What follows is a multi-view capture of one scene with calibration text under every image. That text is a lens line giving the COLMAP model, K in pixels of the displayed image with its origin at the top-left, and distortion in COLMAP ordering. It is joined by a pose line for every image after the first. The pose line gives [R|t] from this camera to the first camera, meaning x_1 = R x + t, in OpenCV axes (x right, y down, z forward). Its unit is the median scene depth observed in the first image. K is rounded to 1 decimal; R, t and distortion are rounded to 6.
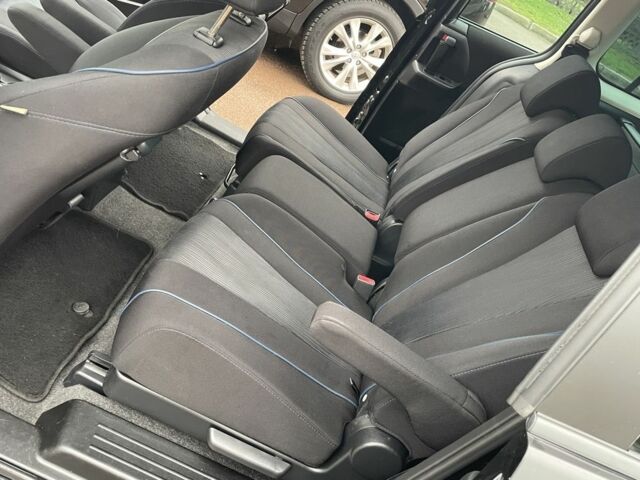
lens RADIAL K [[579.6, 0, 282.3], [0, 579.6, 240.2], [0, 0, 1]] dist [0.063841, -0.105352]
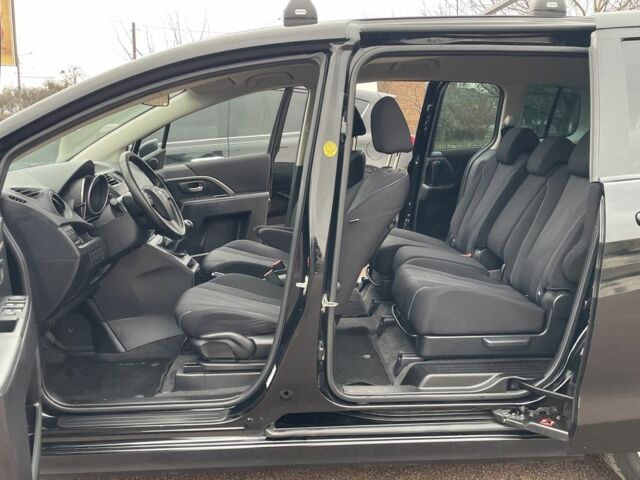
lens RADIAL K [[579.6, 0, 282.3], [0, 579.6, 240.2], [0, 0, 1]] dist [0.063841, -0.105352]
pose [[0.876939, -0.465324, 0.120216, -0.443046], [0.475534, 0.803873, -0.357290, 0.241746], [0.069617, 0.370488, 0.926225, -0.535415]]
